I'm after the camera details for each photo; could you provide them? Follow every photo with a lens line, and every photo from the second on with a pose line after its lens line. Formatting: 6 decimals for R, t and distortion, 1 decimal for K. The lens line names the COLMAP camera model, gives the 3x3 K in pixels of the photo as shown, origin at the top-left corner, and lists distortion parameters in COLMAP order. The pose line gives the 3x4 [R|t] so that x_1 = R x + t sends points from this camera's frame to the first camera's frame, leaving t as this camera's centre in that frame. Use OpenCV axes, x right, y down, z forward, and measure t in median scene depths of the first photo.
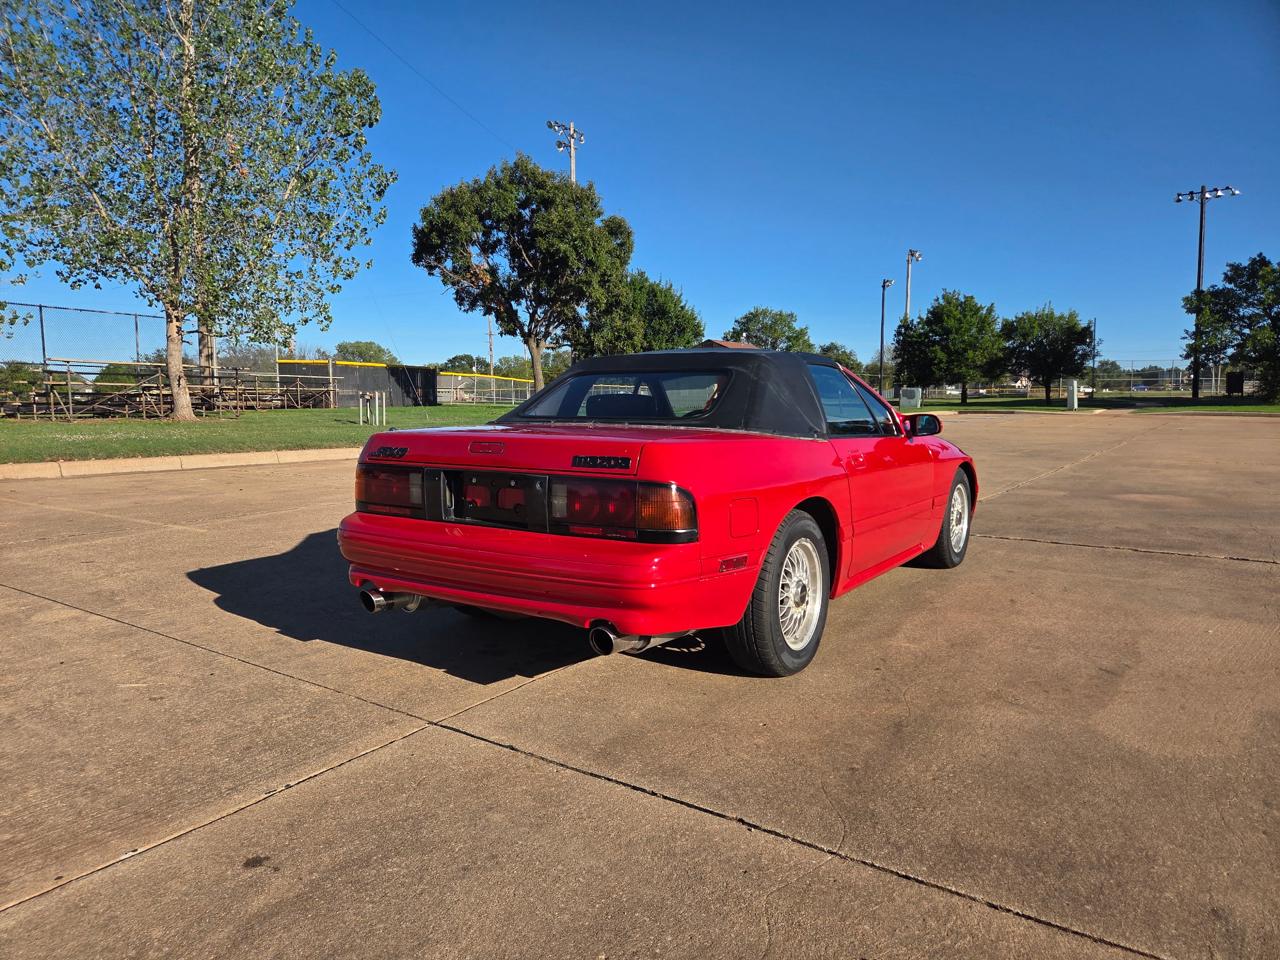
lens RADIAL K [[846.9, 0, 629.8], [0, 846.9, 490.0], [0, 0, 1]] dist [0.069556, -0.057287]
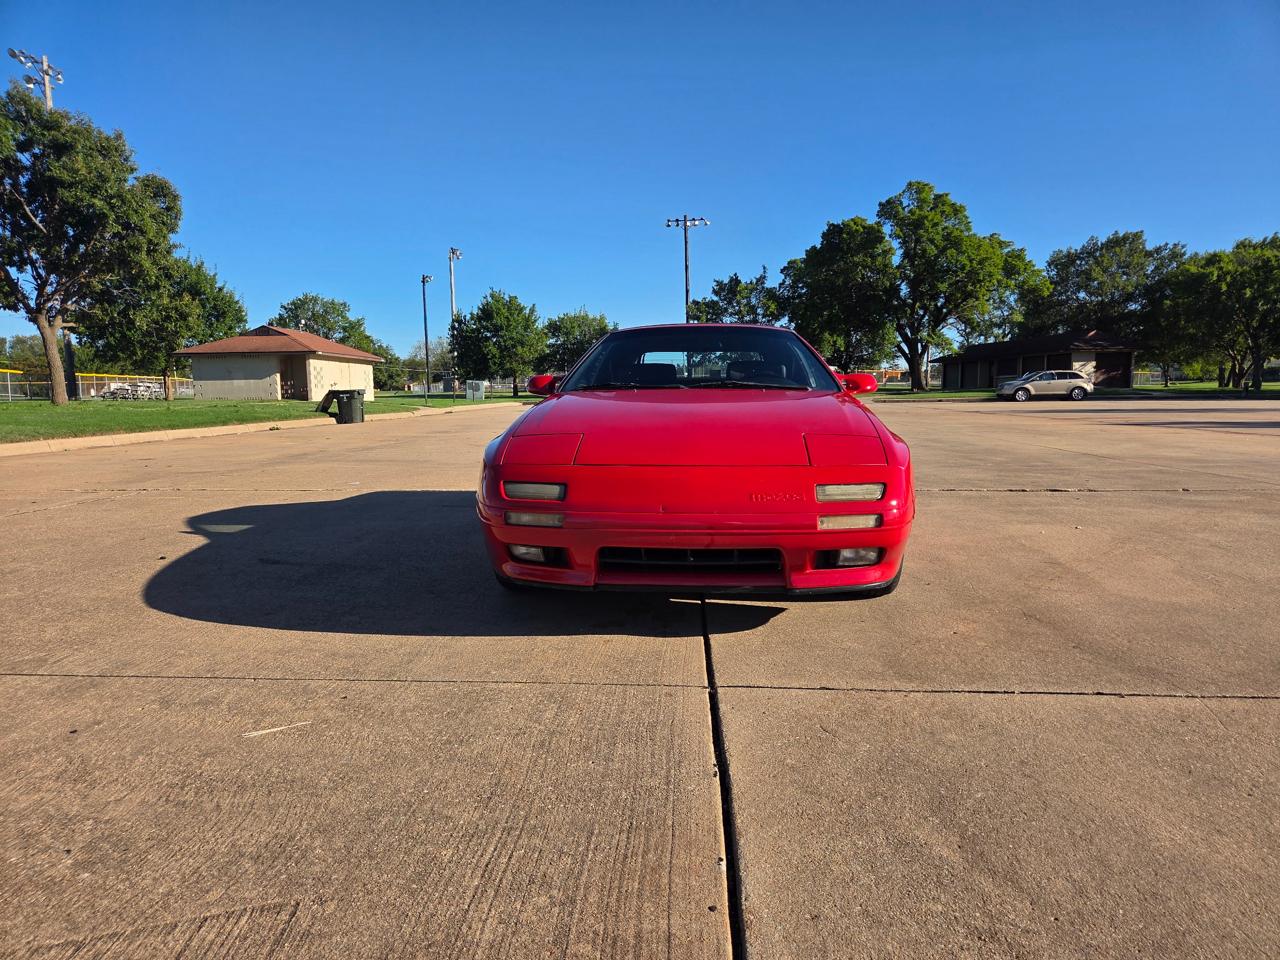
lens RADIAL K [[845.0, 0, 646.0], [0, 845.0, 478.9], [0, 0, 1]] dist [0.069161, -0.055983]
pose [[0.853800, -0.062940, 0.516782, -0.068431], [0.066426, 0.997722, 0.011768, 0.003143], [-0.516346, 0.024280, 0.856036, 0.022675]]
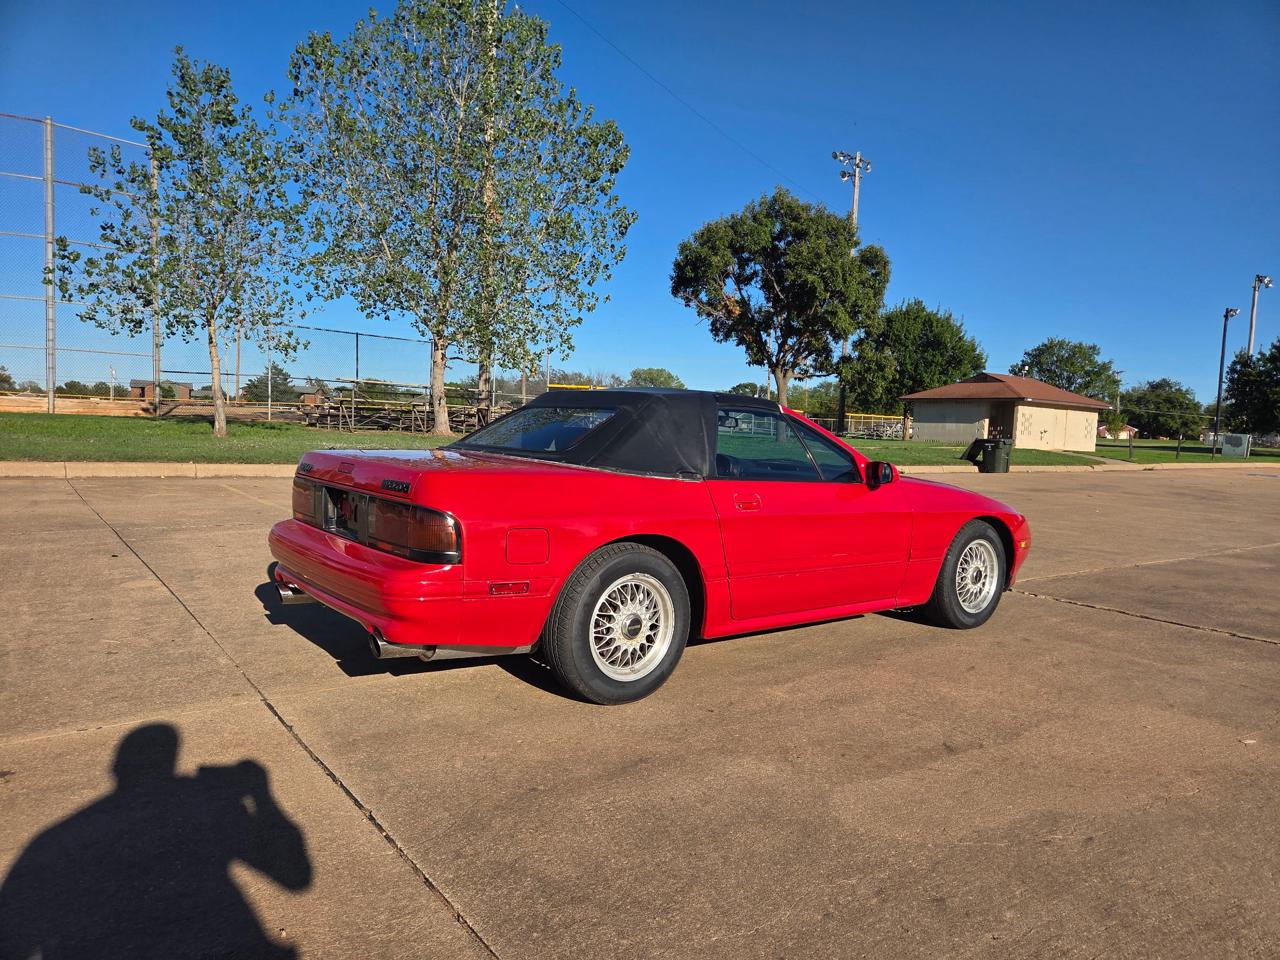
lens RADIAL K [[849.4, 0, 656.2], [0, 849.4, 489.9], [0, 0, 1]] dist [0.070548, -0.065014]
pose [[0.954614, 0.063308, -0.291039, 0.055487], [-0.073004, 0.997076, -0.022566, -0.002419], [0.288759, 0.042789, 0.956445, 0.001308]]
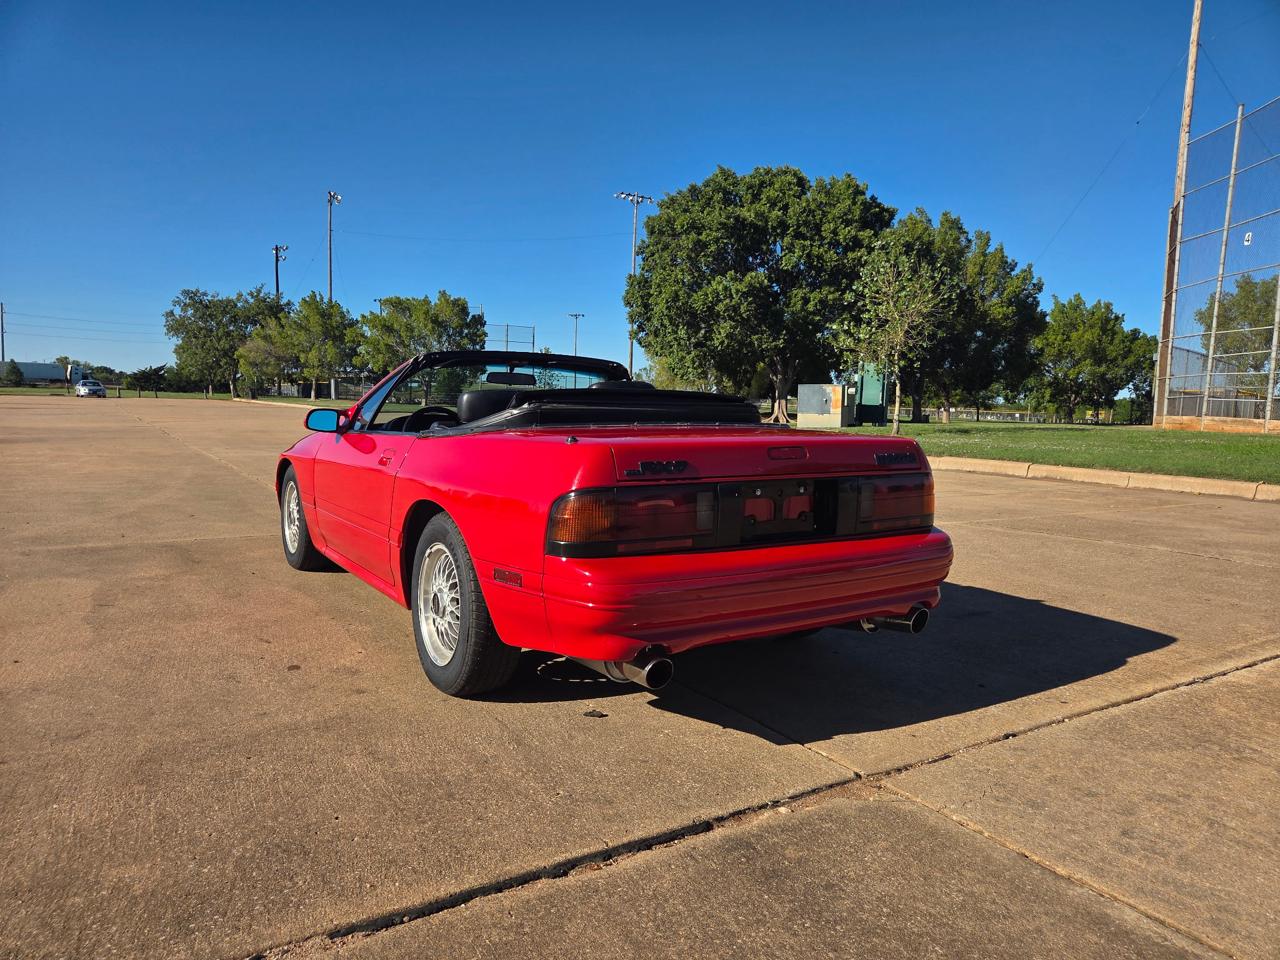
lens RADIAL K [[855.8, 0, 637.5], [0, 855.8, 488.2], [0, 0, 1]] dist [0.069108, -0.065564]
pose [[-0.384185, 0.079390, -0.919836, 0.152780], [-0.123055, 0.983004, 0.136237, -0.023867], [0.915019, 0.165530, -0.367886, 0.232924]]
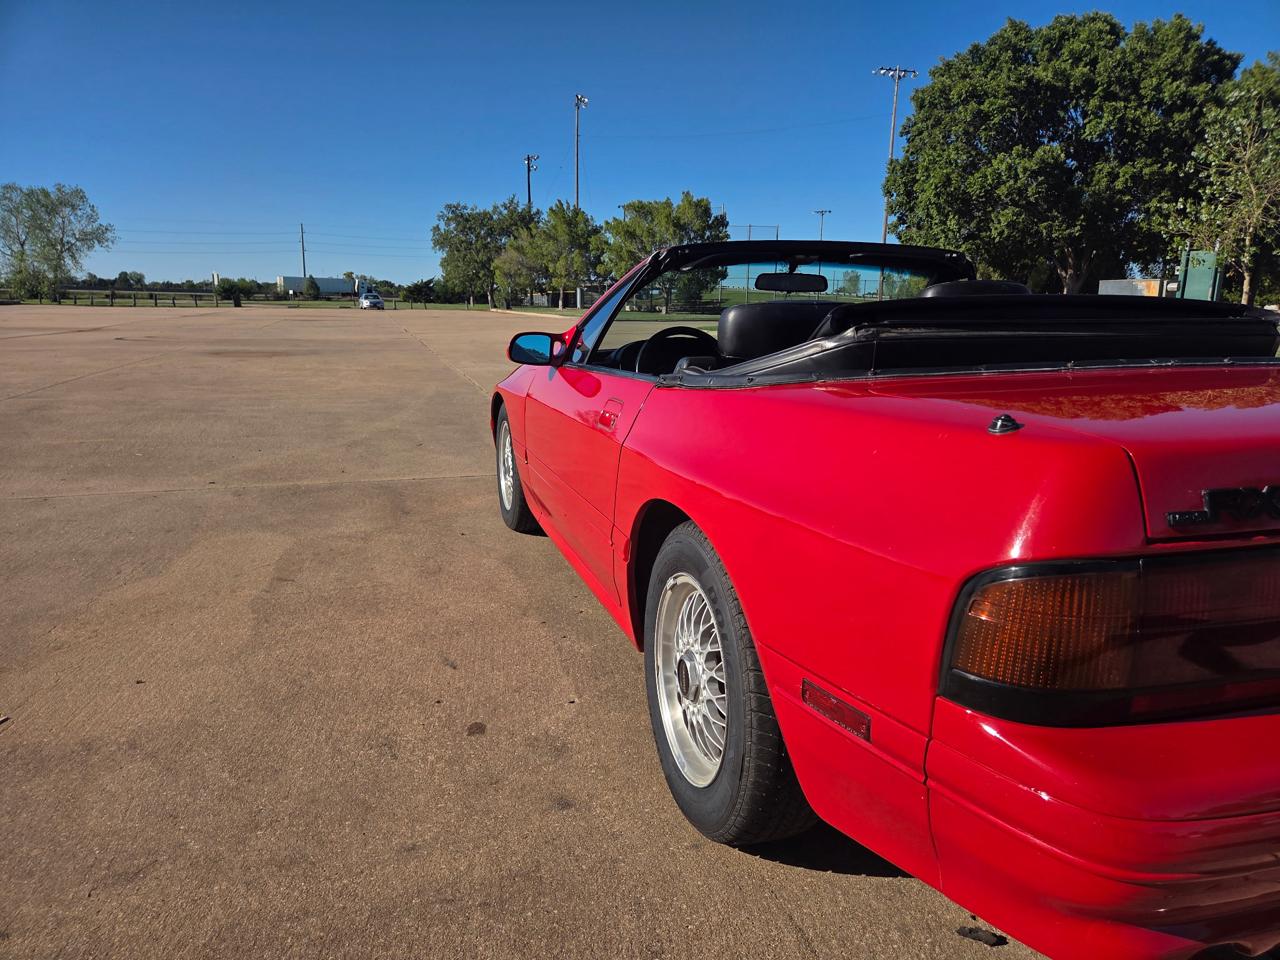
lens RADIAL K [[858.5, 0, 645.2], [0, 858.5, 490.3], [0, 0, 1]] dist [0.071839, -0.070675]
pose [[-0.611746, 0.158909, -0.774929, 0.116567], [-0.094391, 0.957953, 0.270955, -0.022116], [0.785402, 0.238902, -0.571024, 0.205836]]
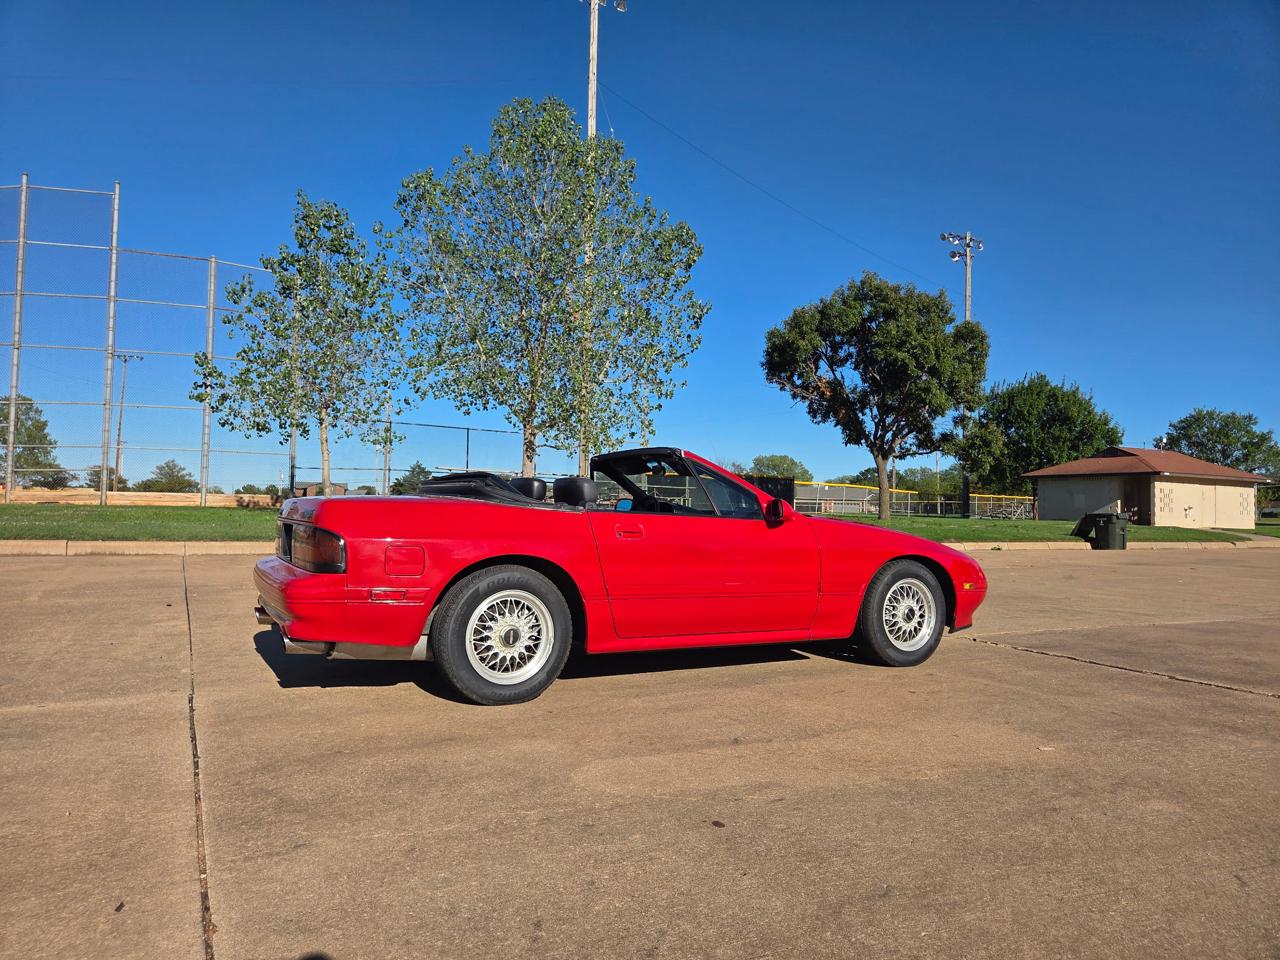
lens RADIAL K [[853.1, 0, 635.0], [0, 853.1, 474.5], [0, 0, 1]] dist [0.070223, -0.072262]
pose [[0.891015, 0.001583, -0.453972, 0.099705], [-0.069097, 0.988816, -0.132170, 0.004506], [0.448685, 0.149134, 0.881159, 0.000021]]
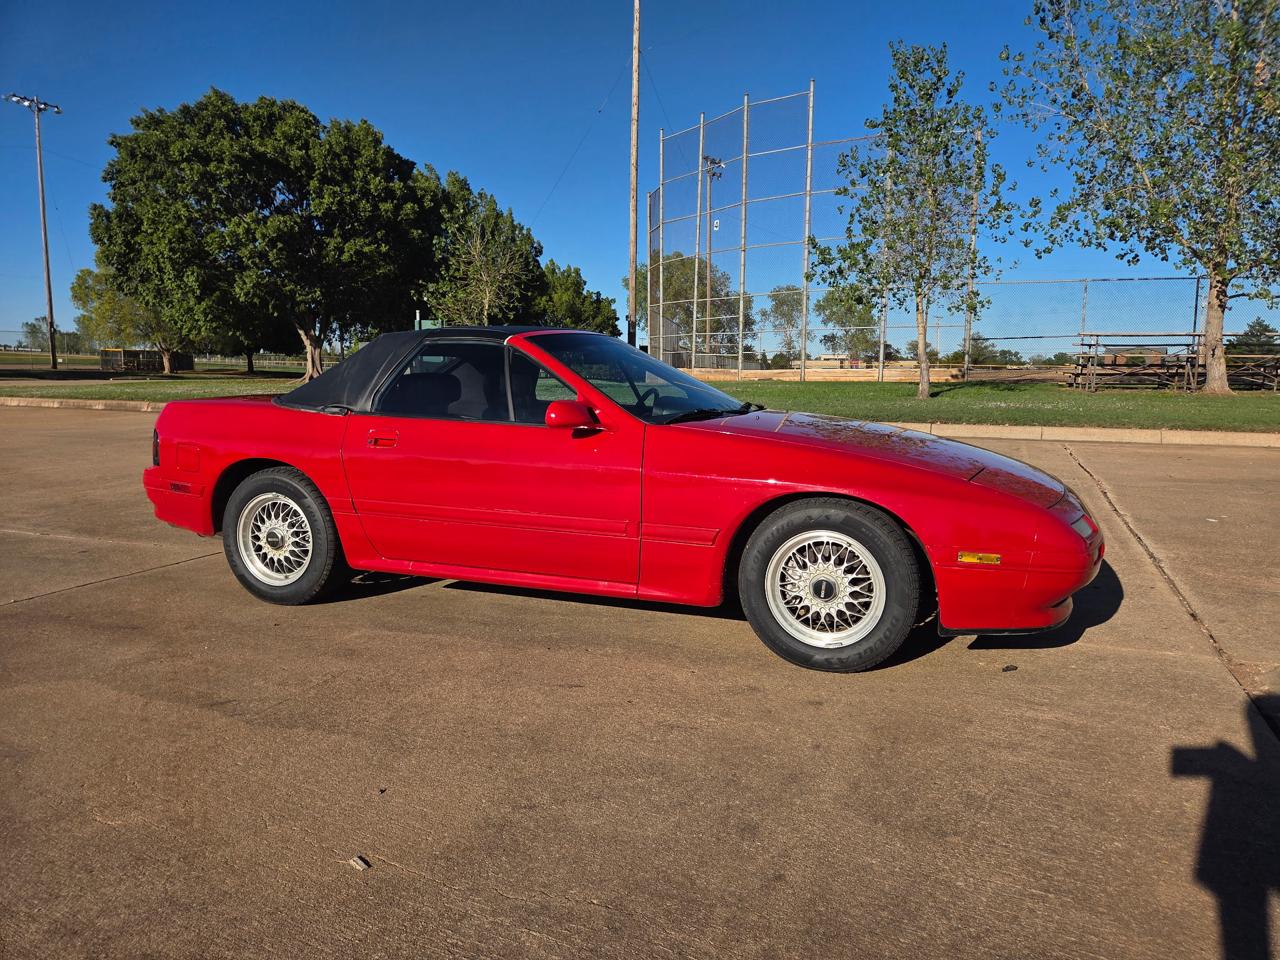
lens RADIAL K [[851.9, 0, 658.3], [0, 851.9, 478.2], [0, 0, 1]] dist [0.063586, -0.061668]
pose [[0.232140, 0.126371, -0.964438, 0.158369], [-0.106427, 0.988871, 0.103956, -0.015563], [0.966842, 0.078510, 0.243006, 0.130558]]
